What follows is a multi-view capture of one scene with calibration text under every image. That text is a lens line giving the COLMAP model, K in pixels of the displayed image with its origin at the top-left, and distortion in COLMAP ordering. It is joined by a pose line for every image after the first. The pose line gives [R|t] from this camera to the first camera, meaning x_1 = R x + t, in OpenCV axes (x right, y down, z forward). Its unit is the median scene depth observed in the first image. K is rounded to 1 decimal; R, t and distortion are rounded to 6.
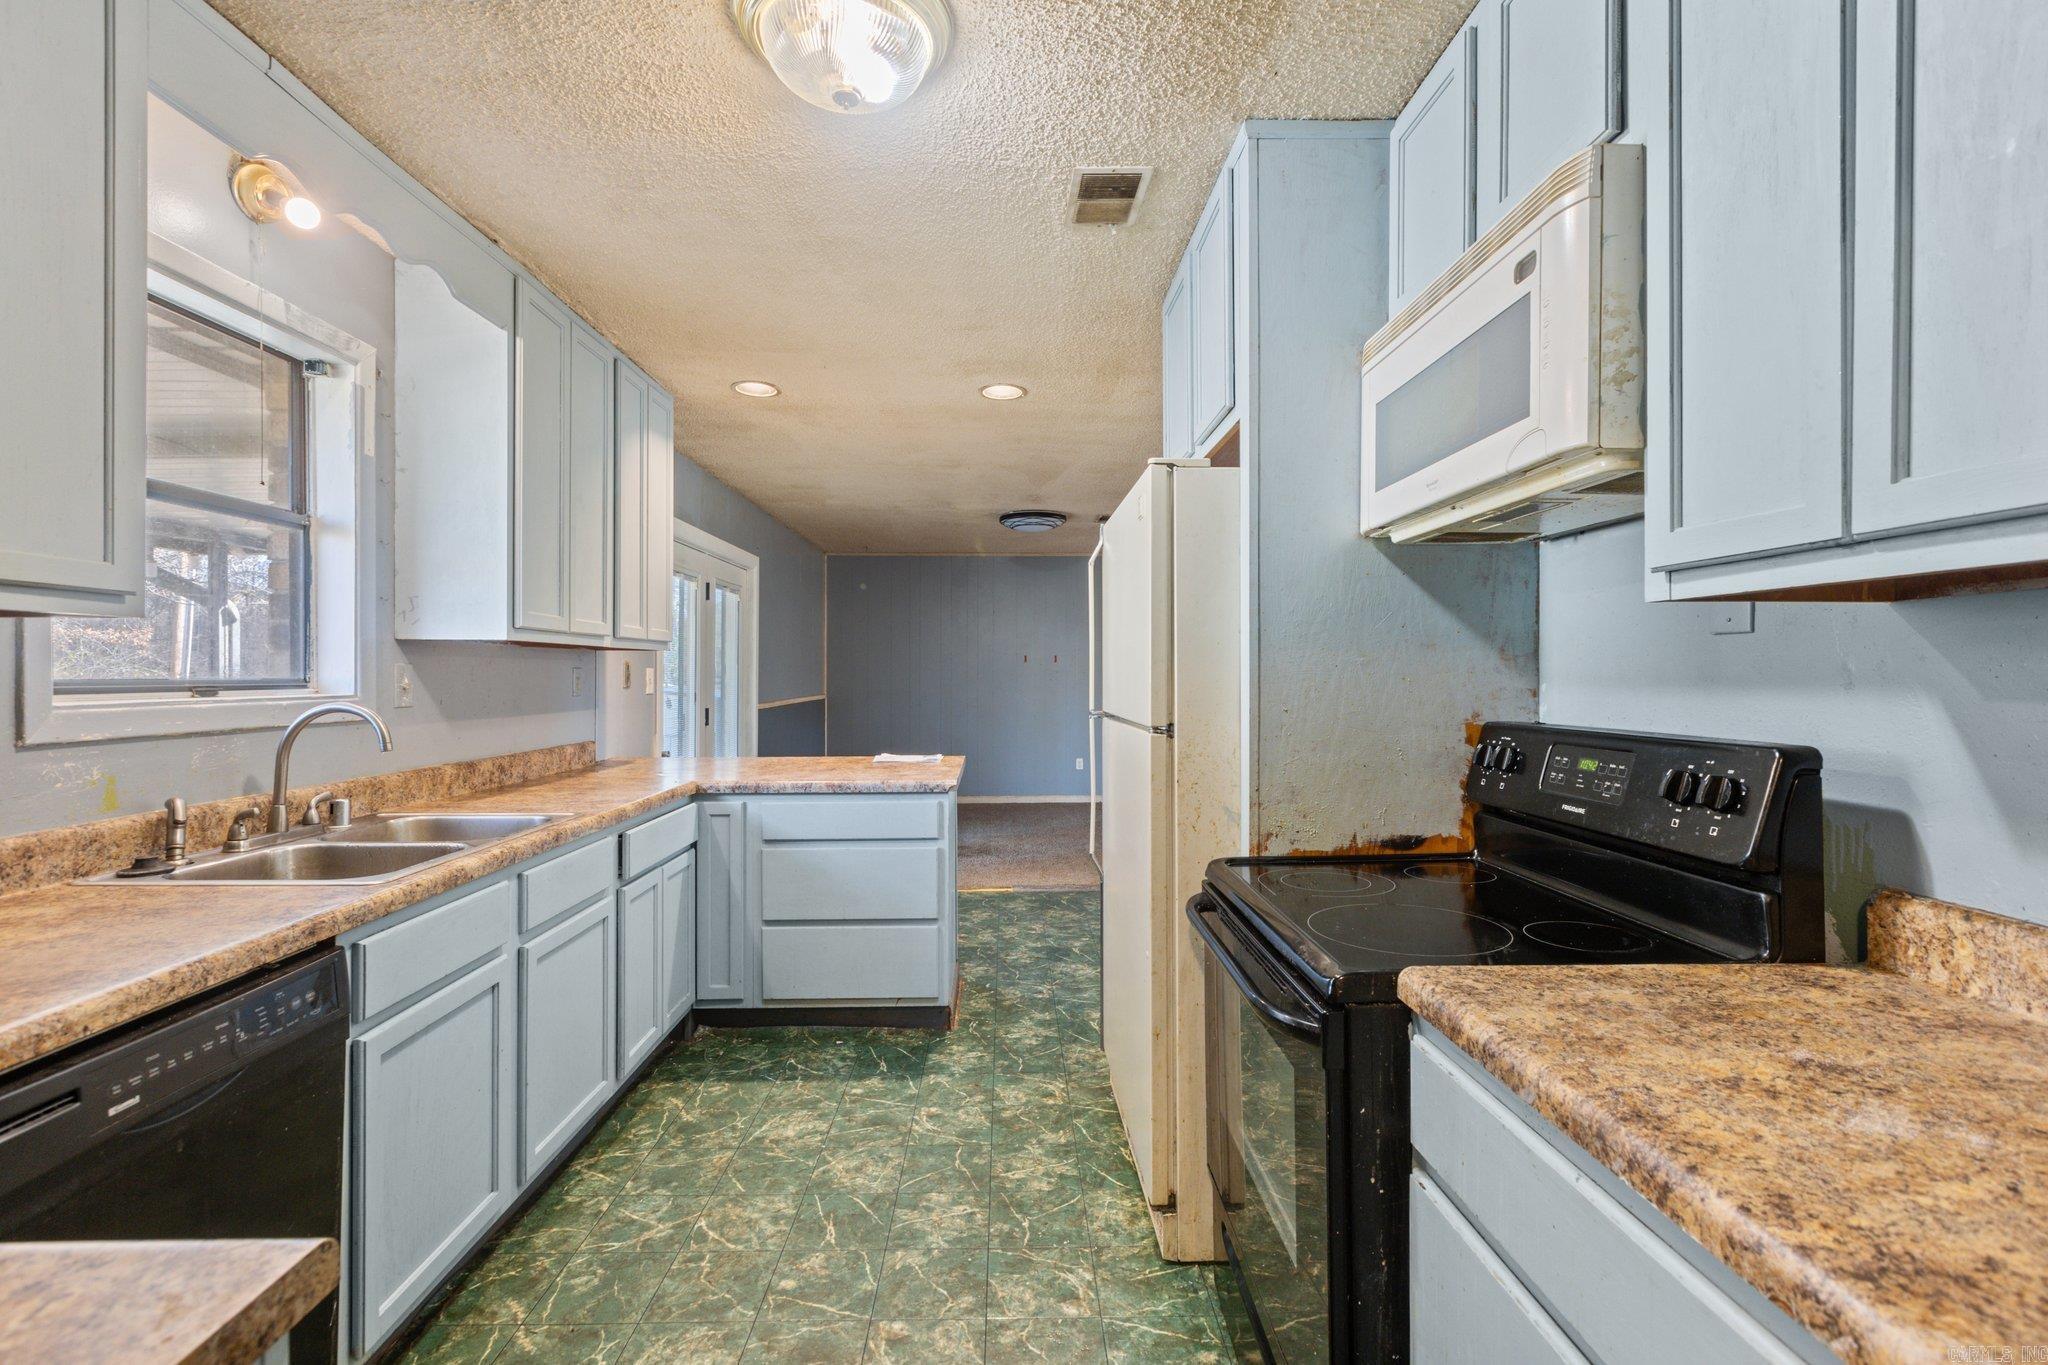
lens RADIAL K [[926.8, 0, 1031.0], [0, 926.8, 676.0], [0, 0, 1]] dist [0.002972, 0.000311]
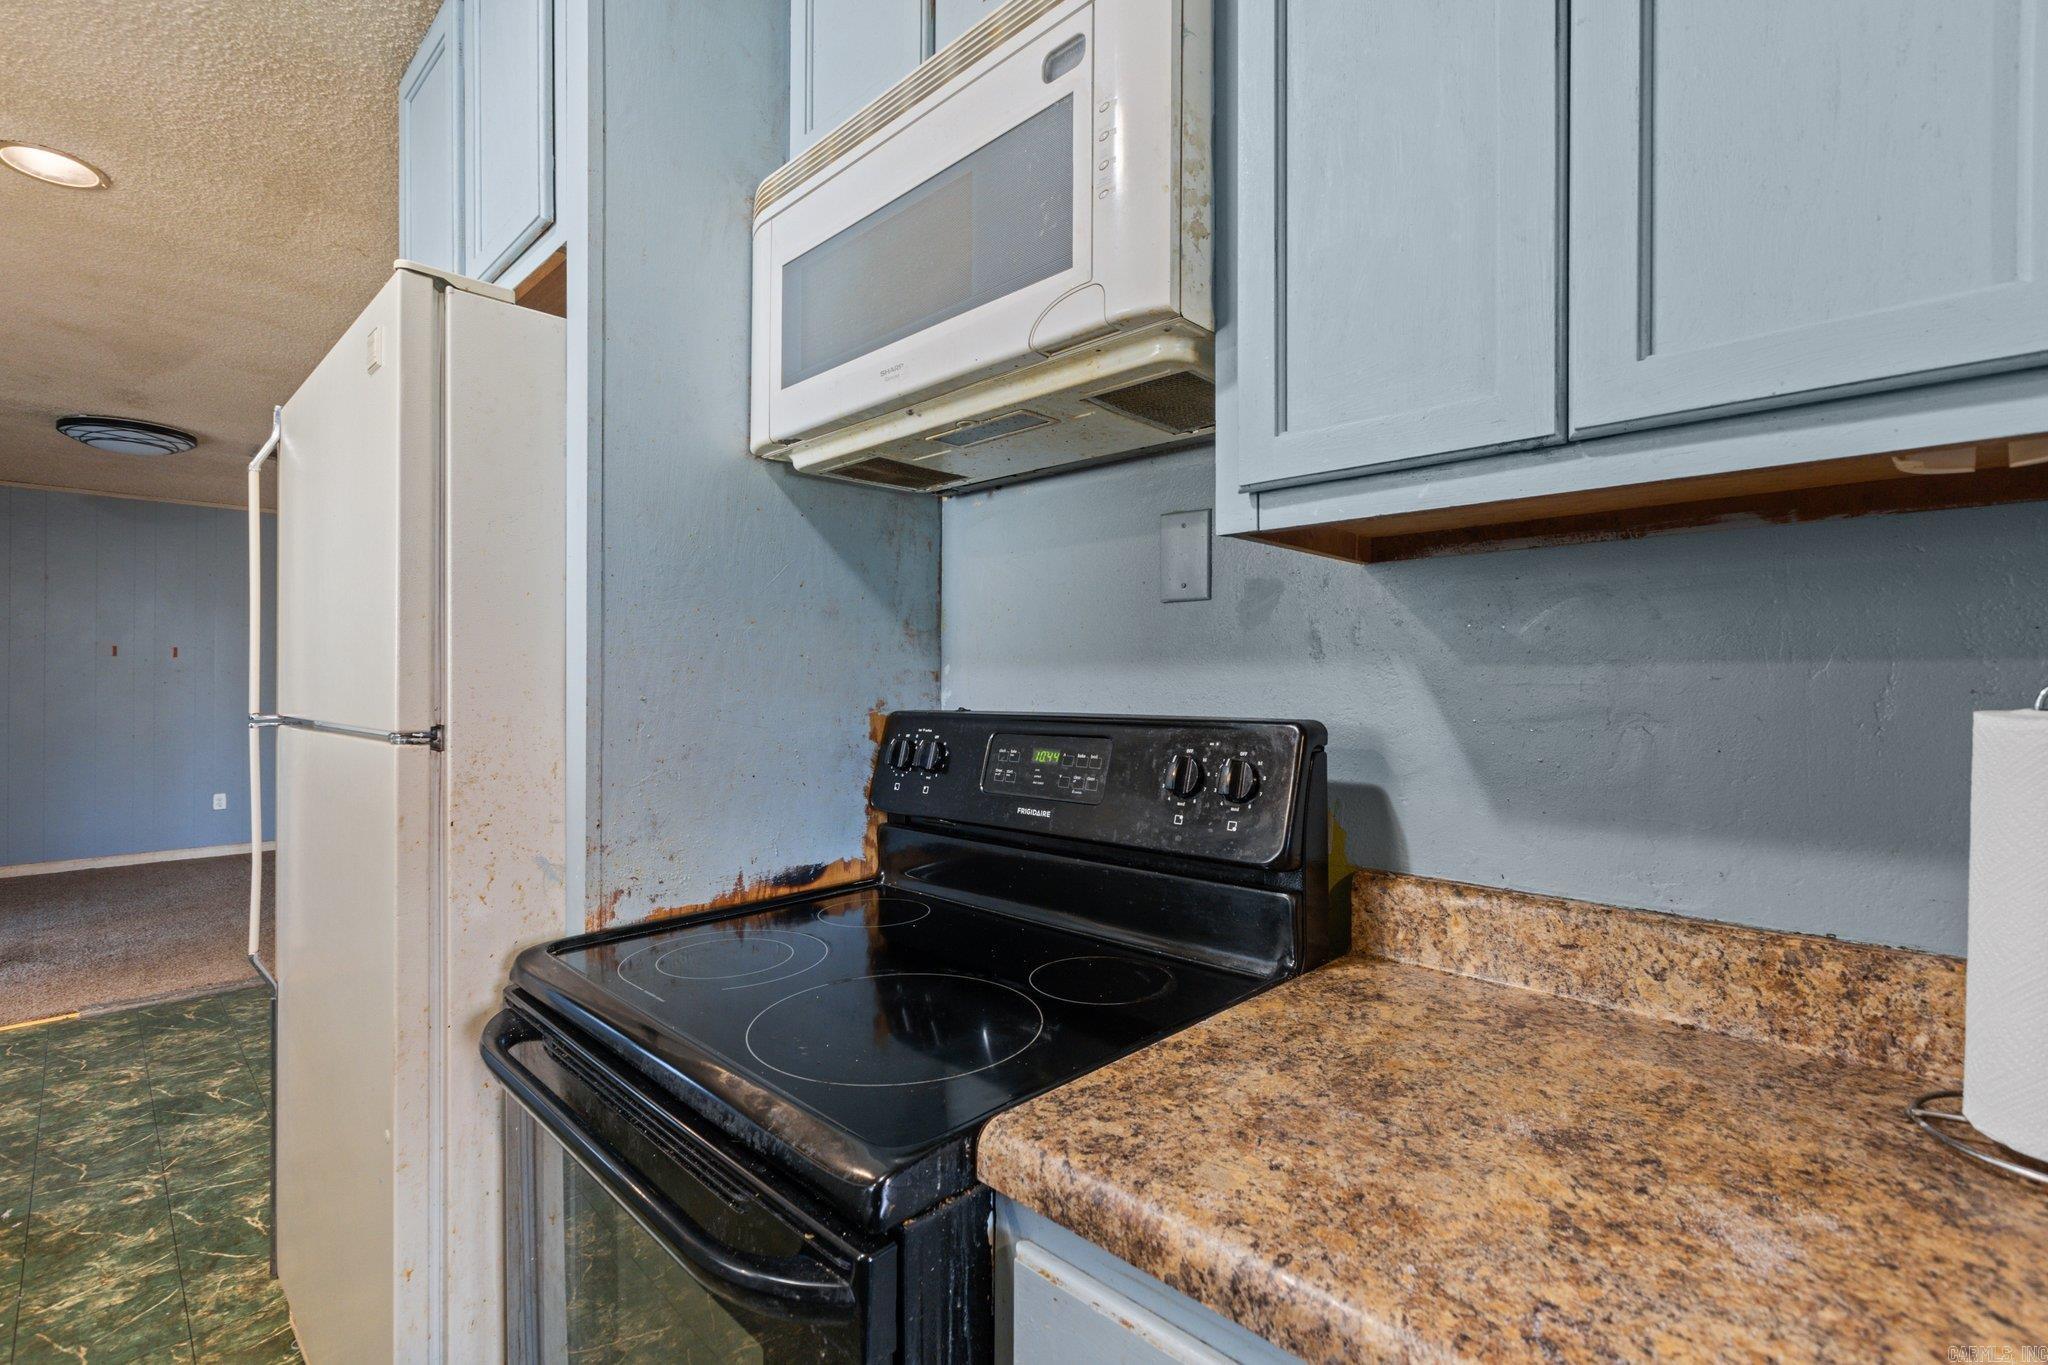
lens RADIAL K [[926.8, 0, 1005.7], [0, 926.8, 680.9], [0, 0, 1]] dist [0.002972, 0.000311]
pose [[0.727797, 0.004014, 0.685781, 0.012140], [-0.001139, 0.999989, -0.004644, 0.030973], [-0.685792, 0.002599, 0.727793, 0.405081]]
